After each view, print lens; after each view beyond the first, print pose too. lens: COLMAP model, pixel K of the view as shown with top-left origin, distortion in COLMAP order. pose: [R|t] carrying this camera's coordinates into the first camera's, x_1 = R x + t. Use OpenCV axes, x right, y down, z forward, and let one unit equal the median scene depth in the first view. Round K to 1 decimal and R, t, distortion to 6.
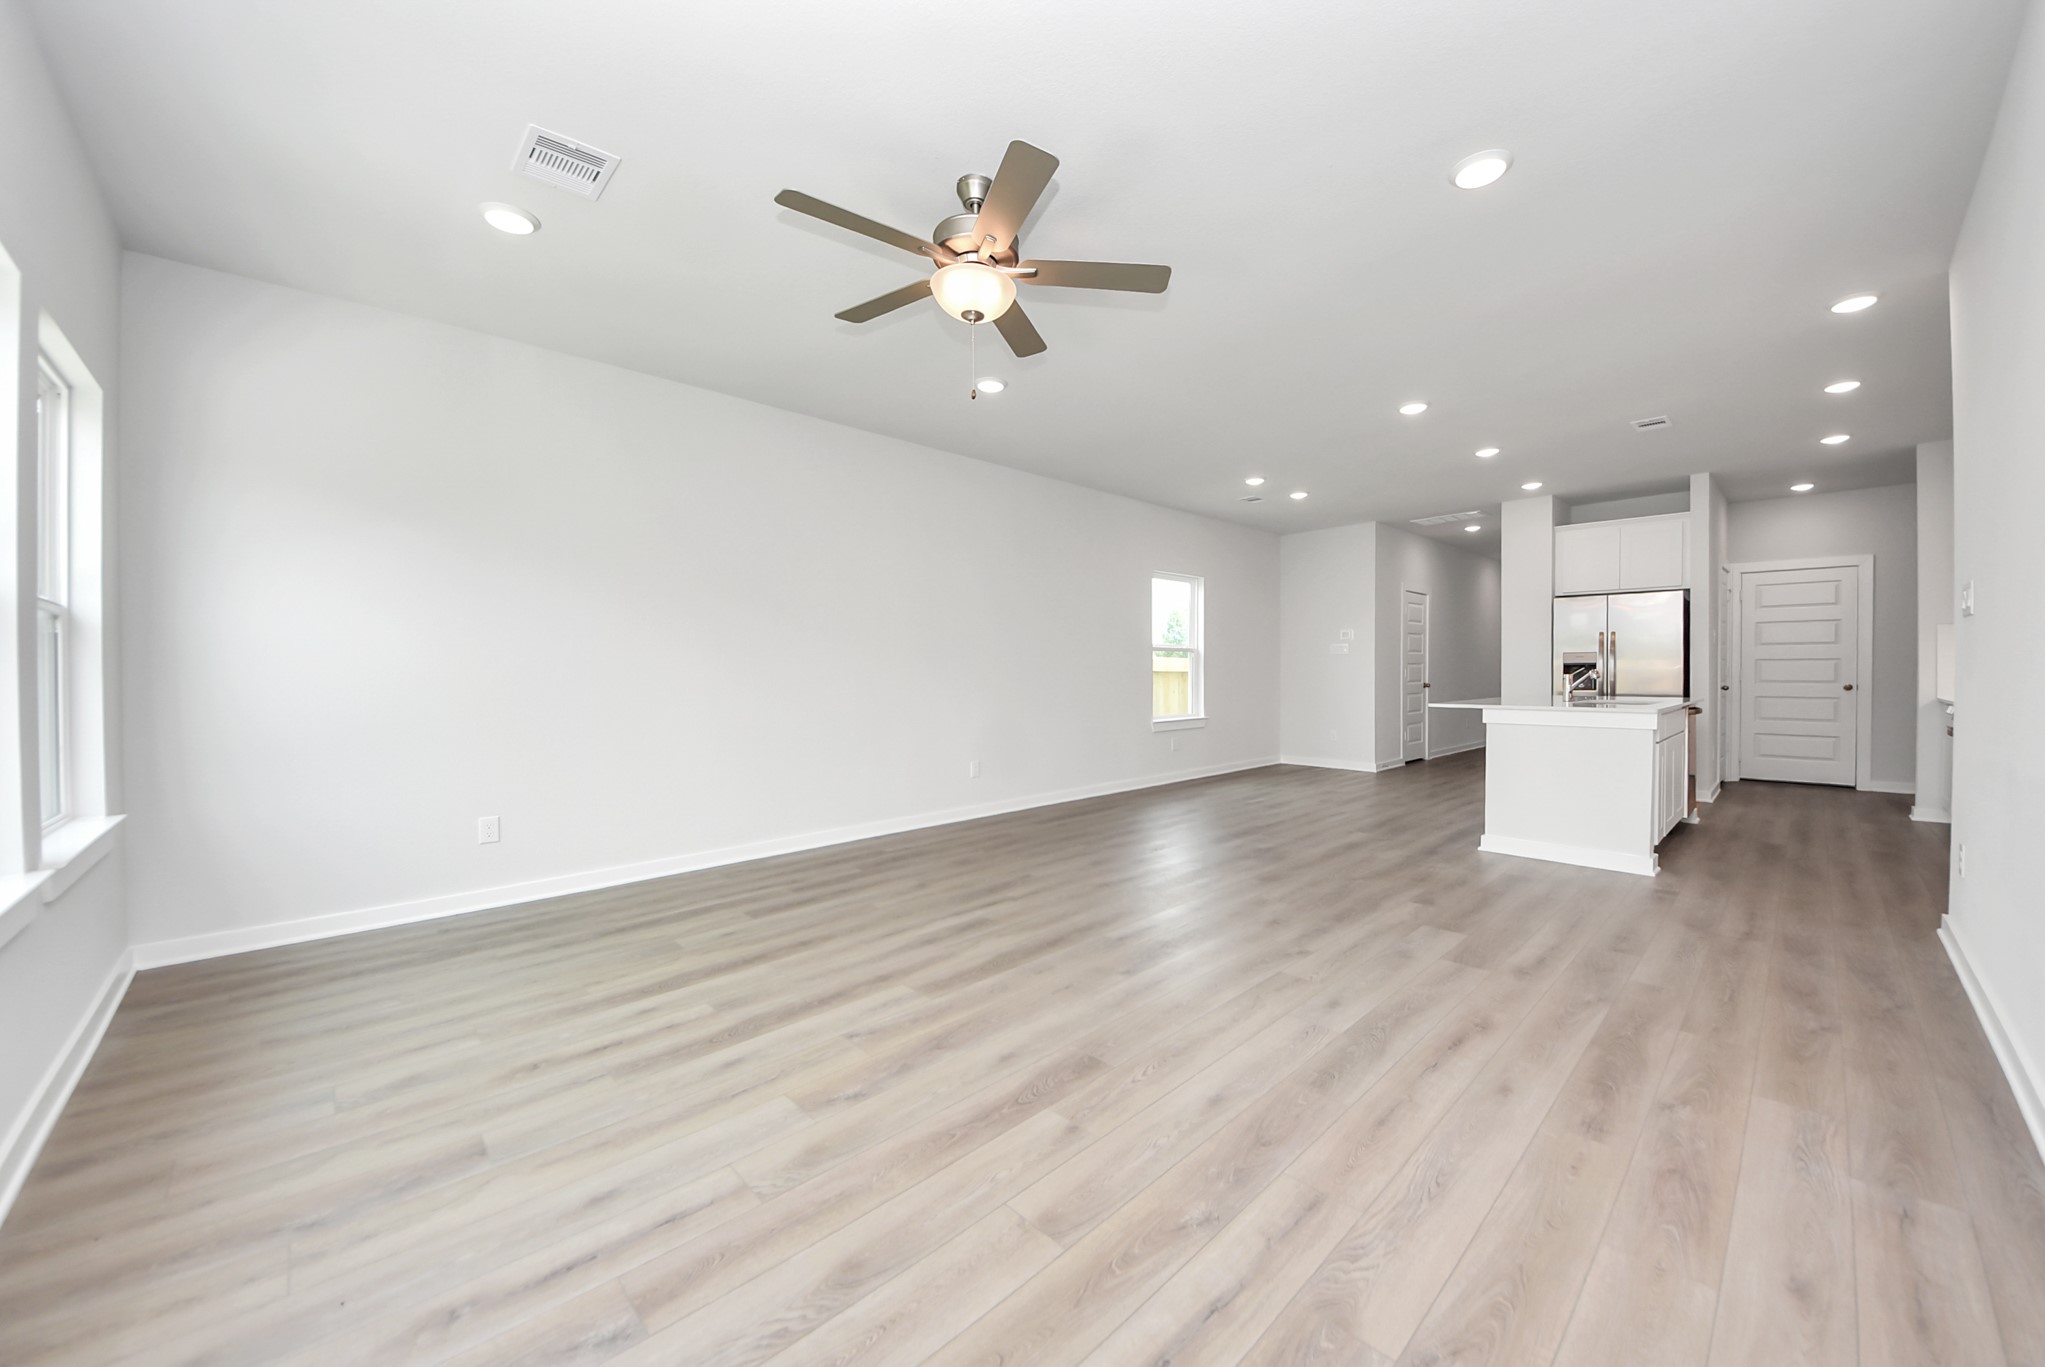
lens RADIAL K [[749.8, 0, 1022.5], [0, 749.8, 683.5], [0, 0, 1]] dist [0.045253, -0.028516]
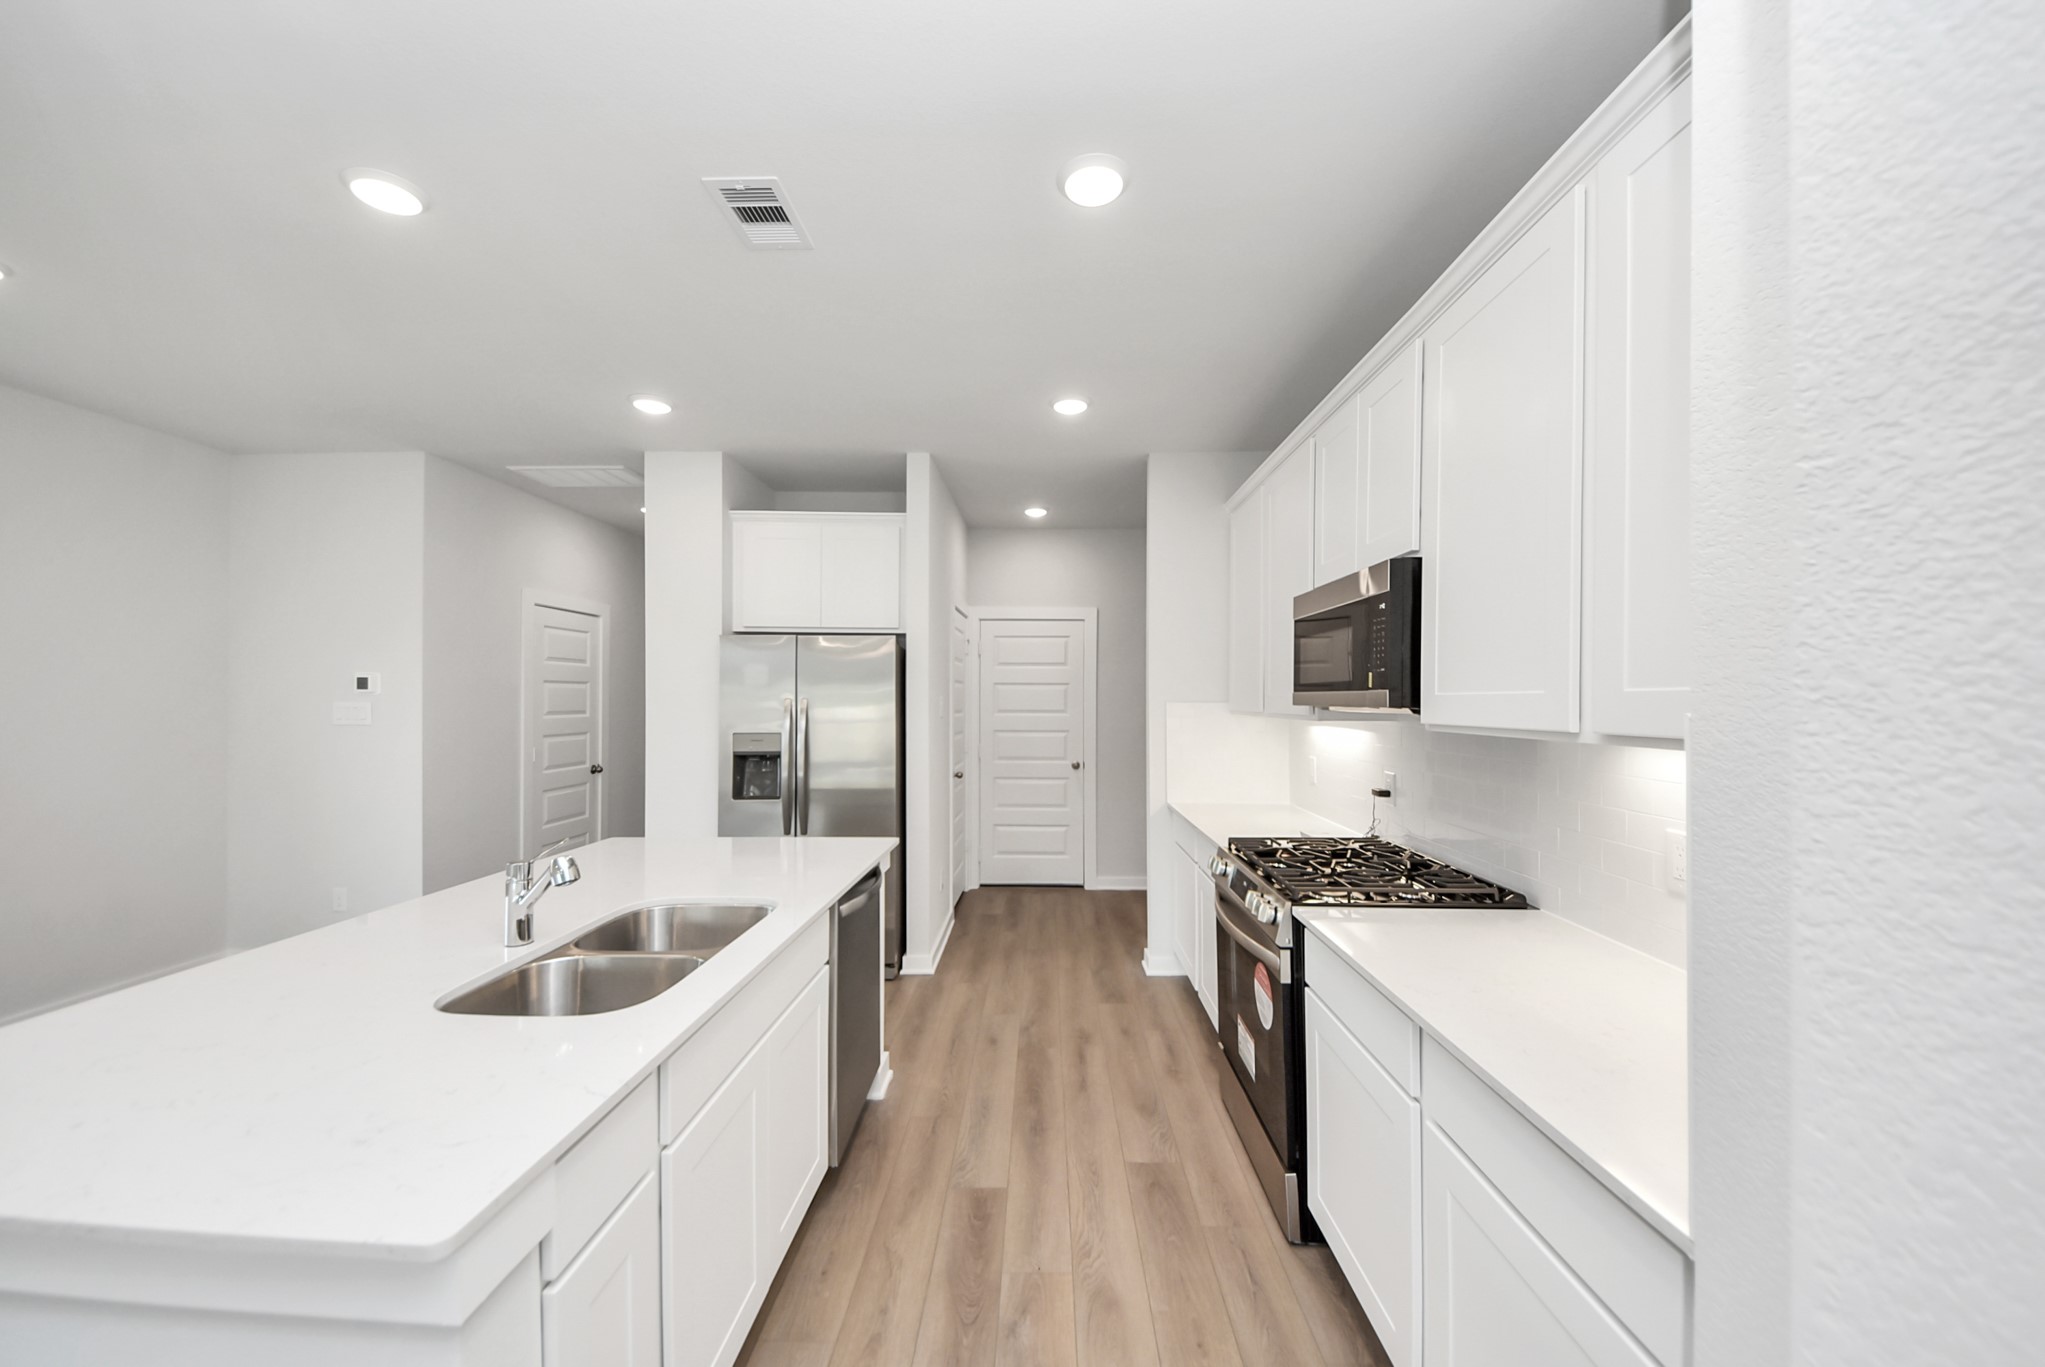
lens RADIAL K [[740.4, 0, 1041.1], [0, 740.4, 697.1], [0, 0, 1]] dist [0.061633, -0.029321]
pose [[0.706484, 0.004869, 0.707712, 1.017665], [0.007722, 0.999864, -0.014587, -0.120993], [-0.707687, 0.015770, 0.706350, 0.949766]]
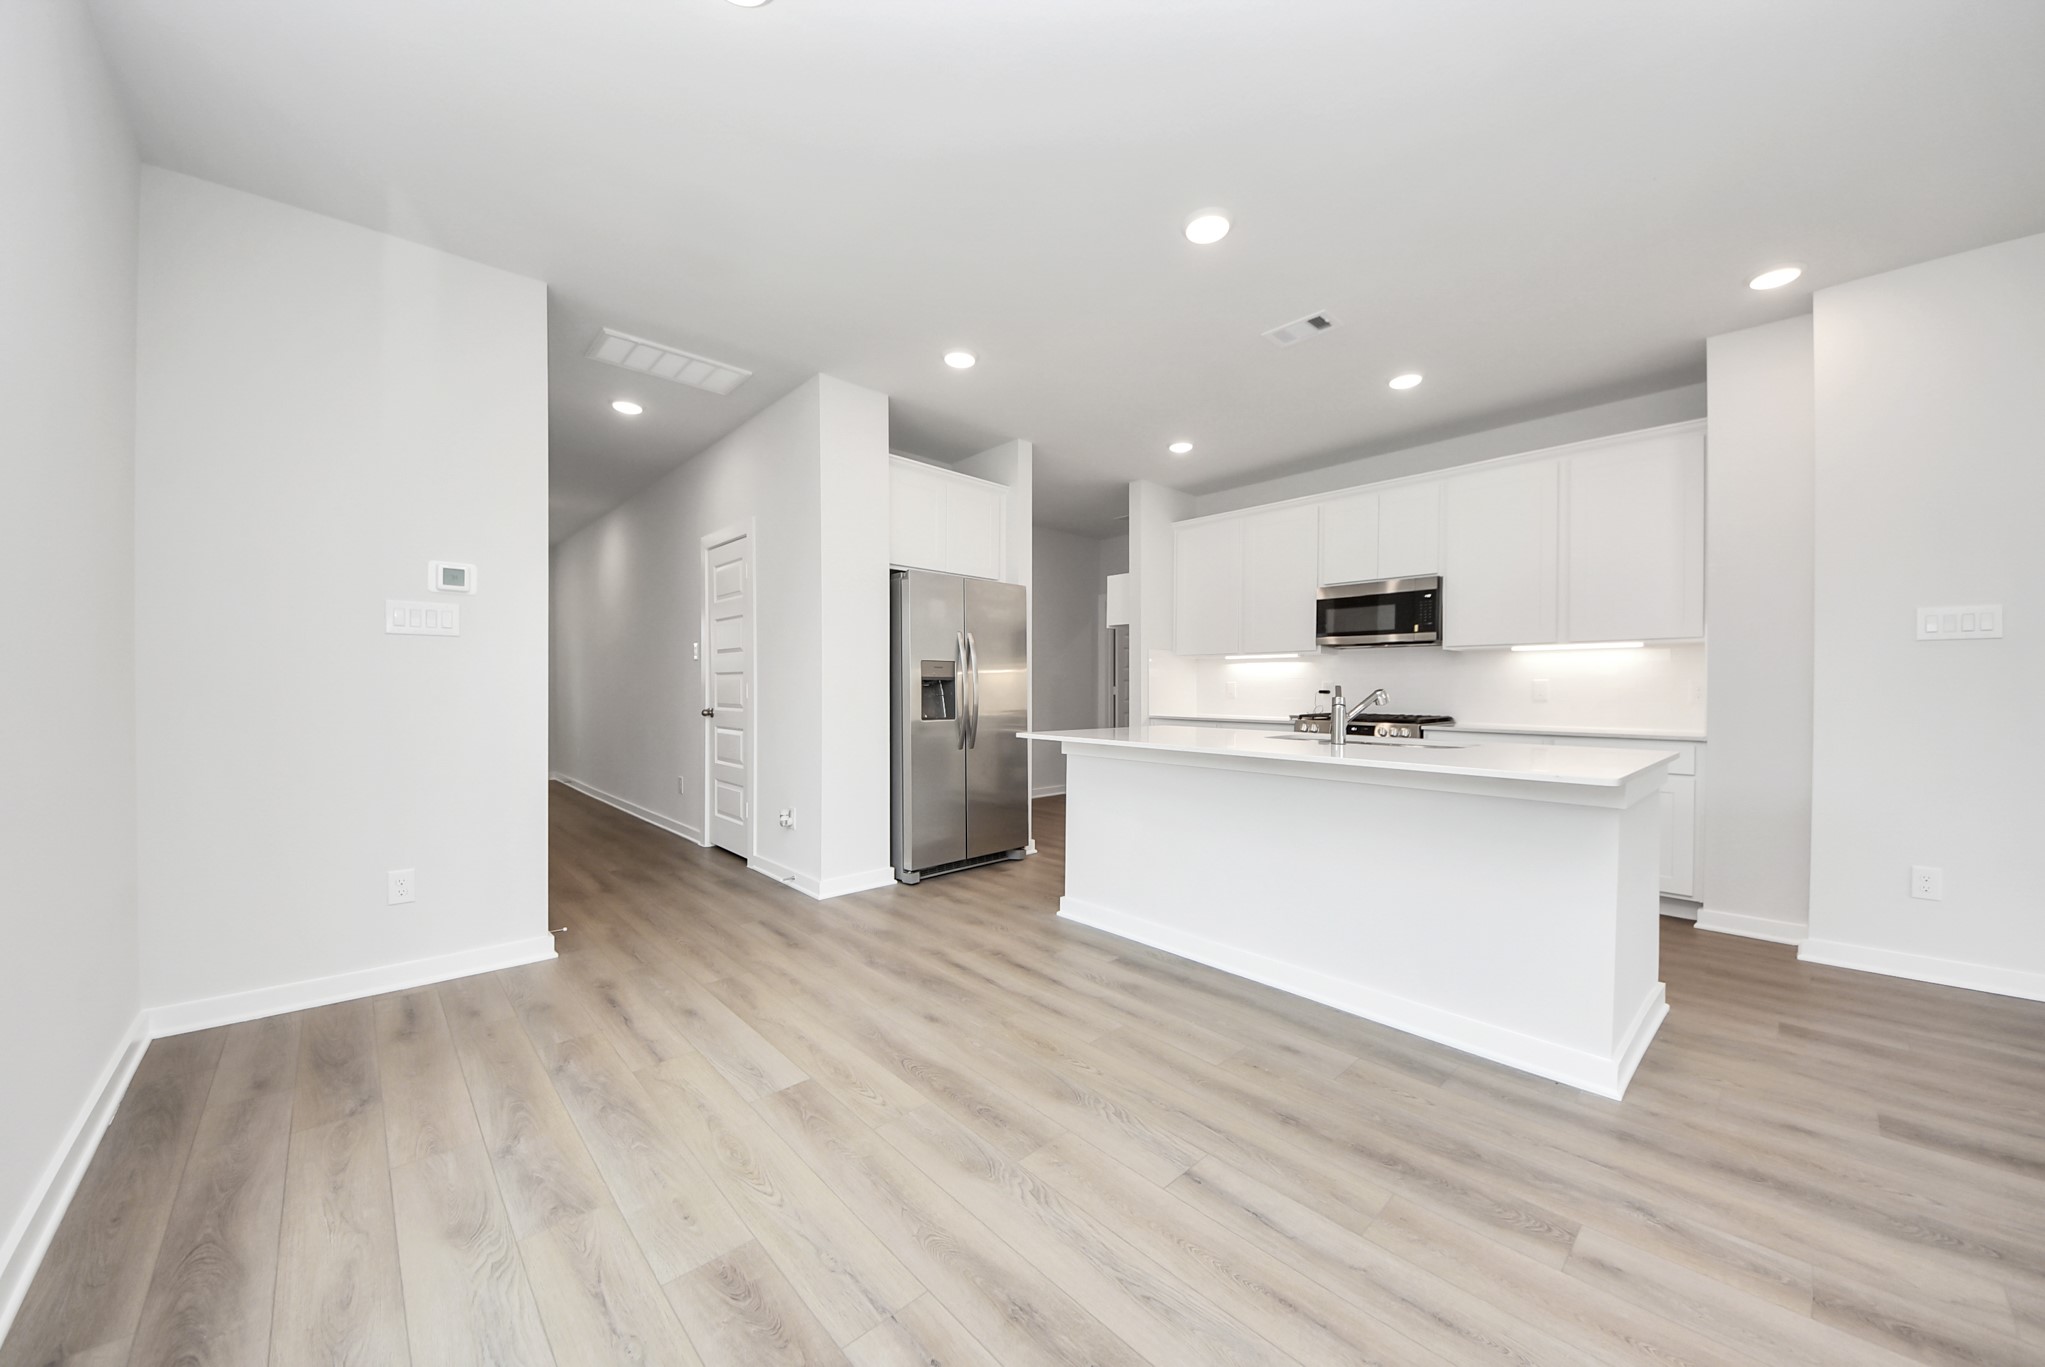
lens RADIAL K [[735.5, 0, 1046.7], [0, 735.5, 691.1], [0, 0, 1]] dist [0.074269, -0.035634]
pose [[-0.006187, 0.002113, 0.999979, 0.230108], [0.013693, 0.999904, -0.002028, -0.026214], [-0.999887, 0.013680, -0.006215, 1.914306]]
